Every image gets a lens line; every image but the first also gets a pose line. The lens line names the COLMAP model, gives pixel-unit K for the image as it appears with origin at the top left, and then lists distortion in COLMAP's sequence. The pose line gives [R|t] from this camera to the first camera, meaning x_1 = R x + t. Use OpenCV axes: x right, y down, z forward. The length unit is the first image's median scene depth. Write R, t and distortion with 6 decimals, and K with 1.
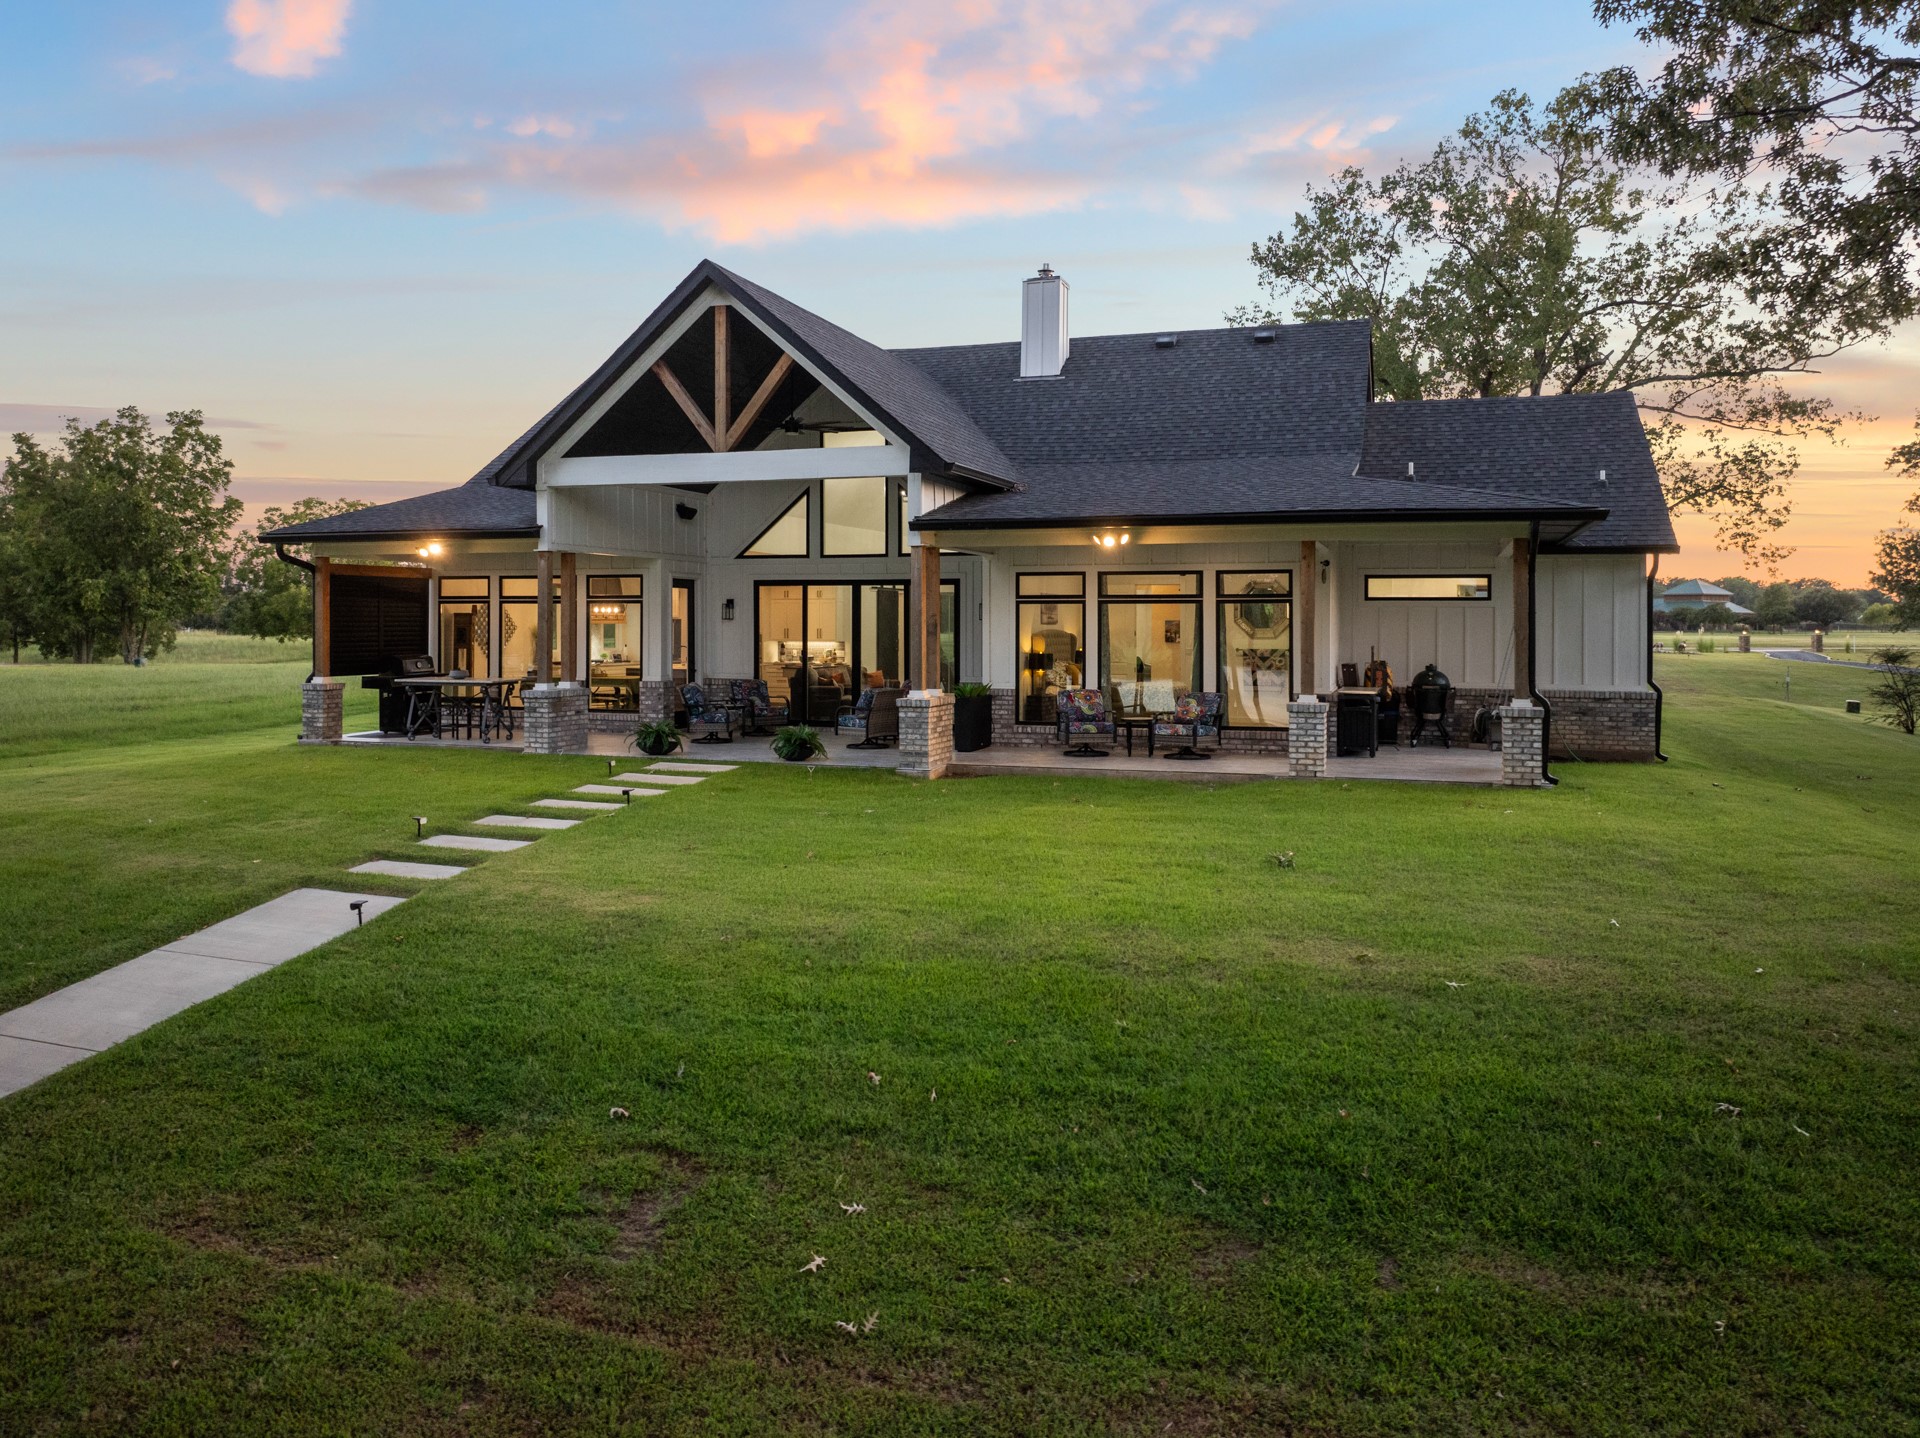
lens RADIAL K [[1384.7, 0, 958.7], [0, 1384.7, 628.2], [0, 0, 1]] dist [-0.037137, -0.002460]
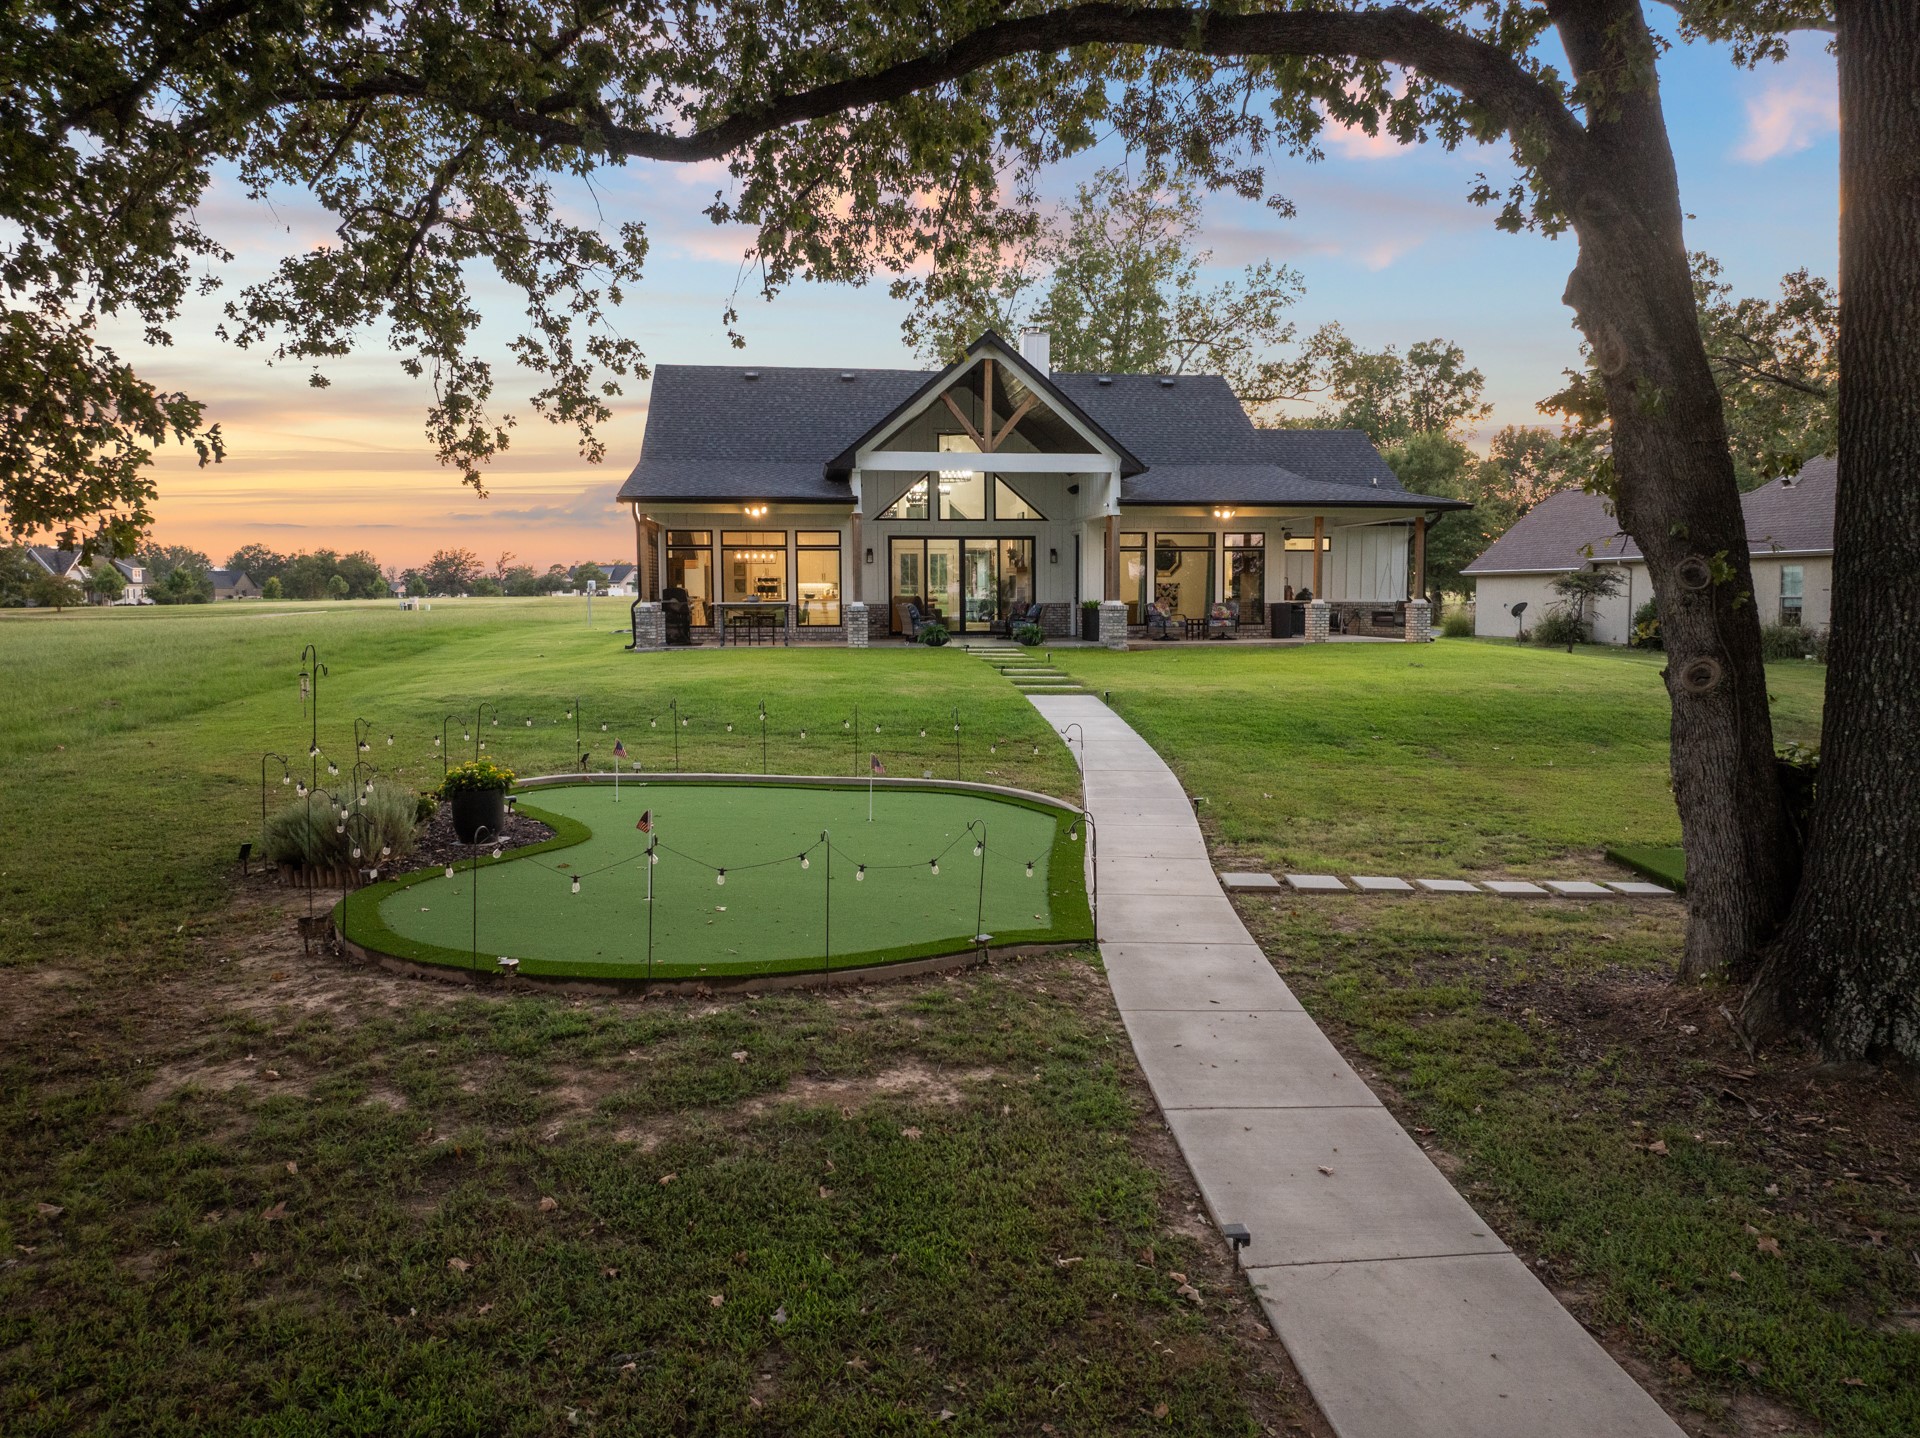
lens RADIAL K [[1334.8, 0, 960.0], [0, 1334.8, 719.0], [0, 0, 1]] dist [-0.014038, 0.001169]
pose [[0.904366, -0.047431, 0.424115, -0.750881], [0.007679, 0.995452, 0.094952, 0.026896], [-0.426690, -0.082614, 0.900617, -0.339171]]
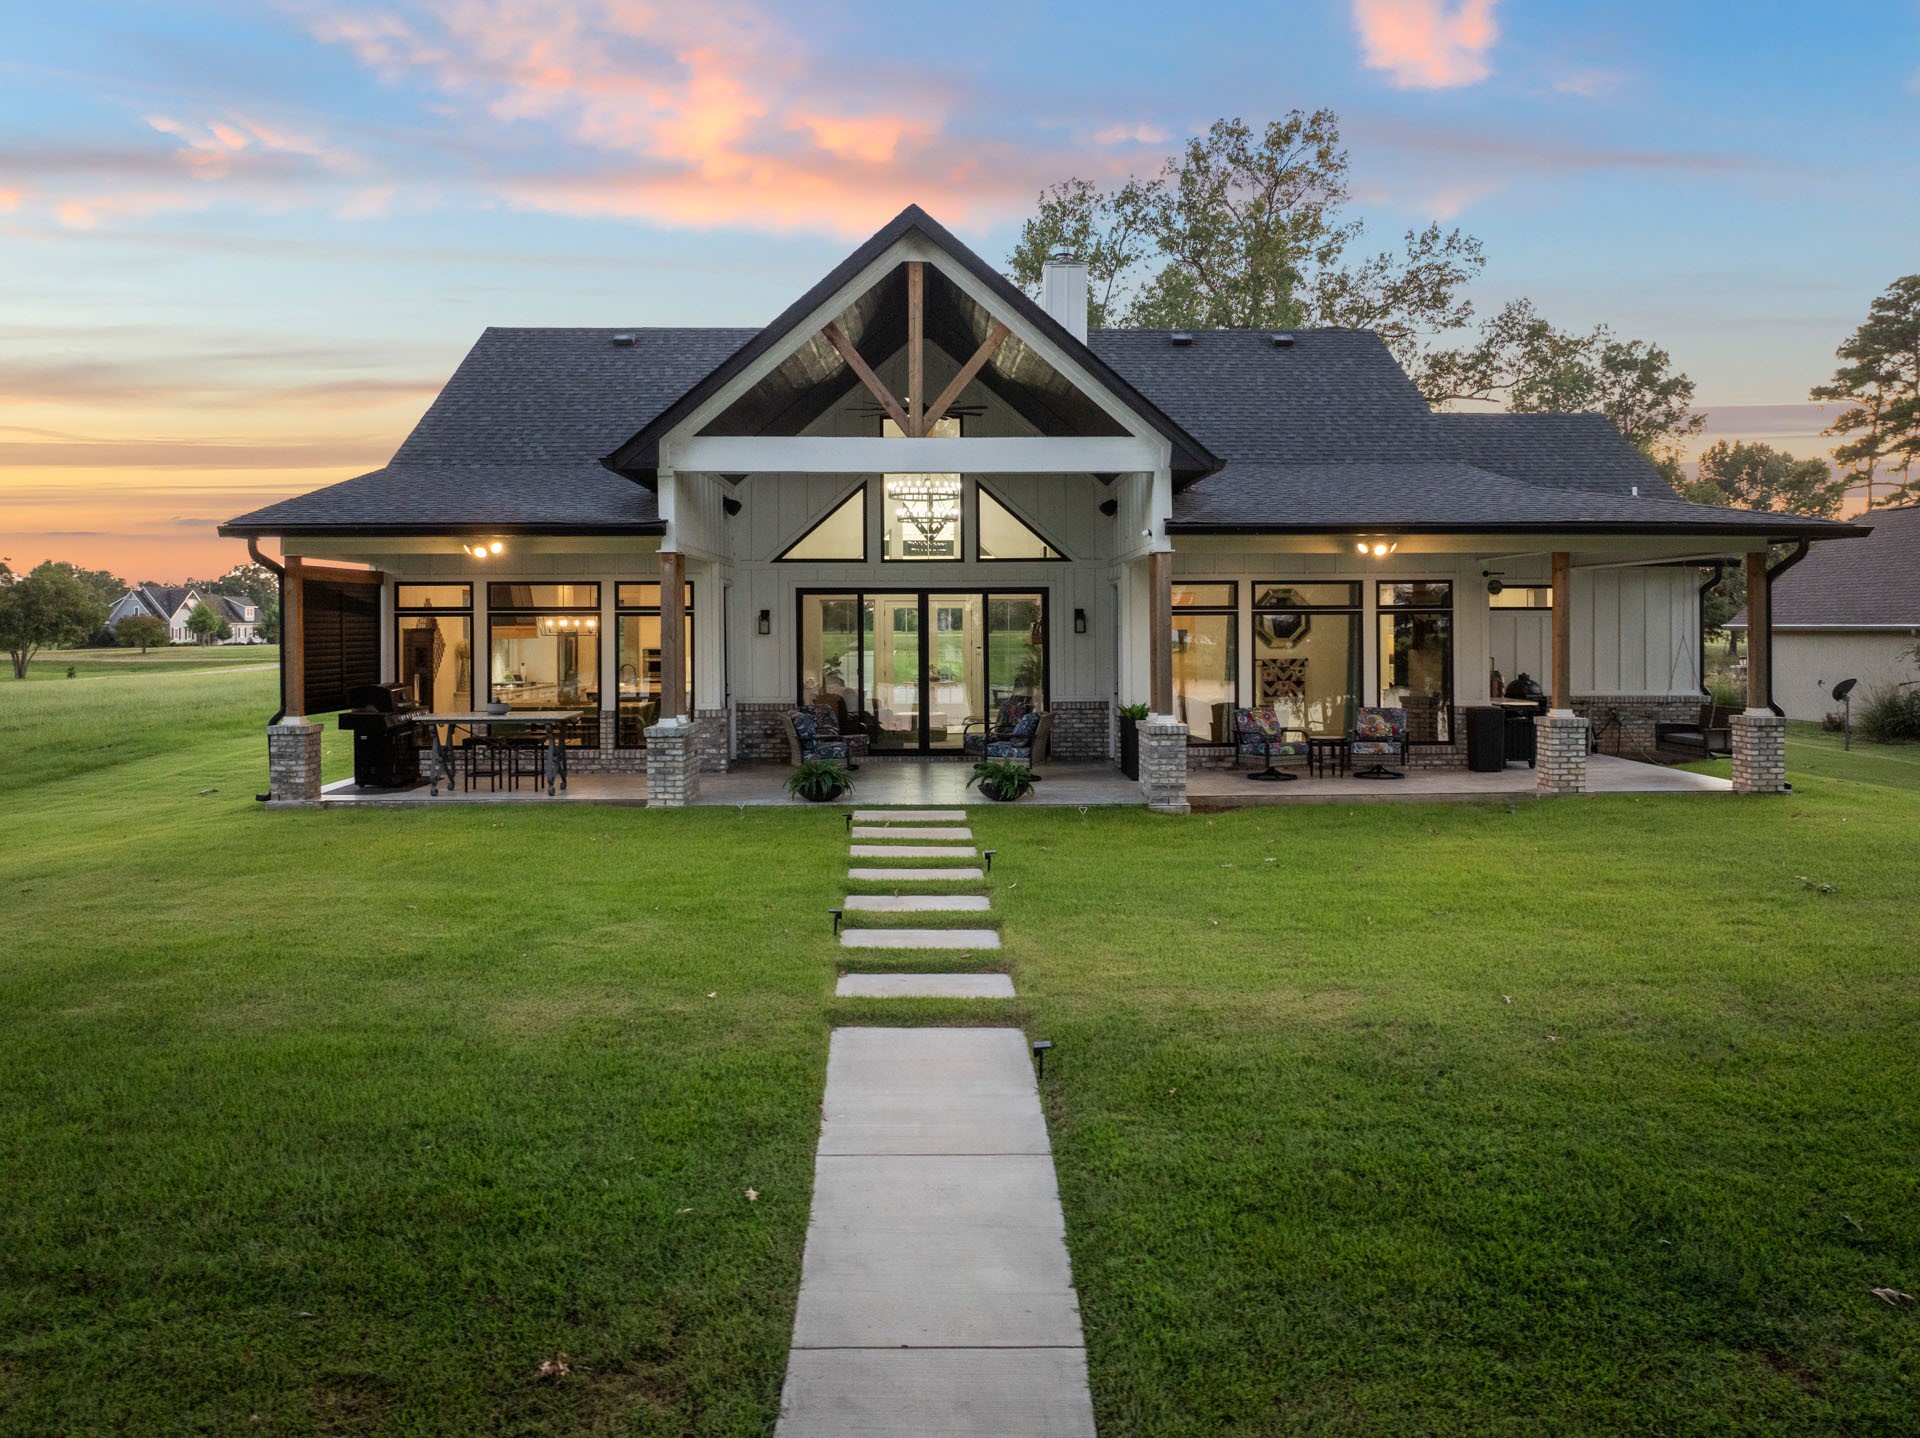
lens RADIAL K [[1383.9, 0, 965.5], [0, 1383.9, 635.5], [0, 0, 1]] dist [-0.038496, -0.000943]
pose [[0.943461, -0.009608, 0.331345, -0.366586], [0.008130, 0.999950, 0.005848, -0.010220], [-0.331384, -0.002823, 0.943492, 0.172415]]
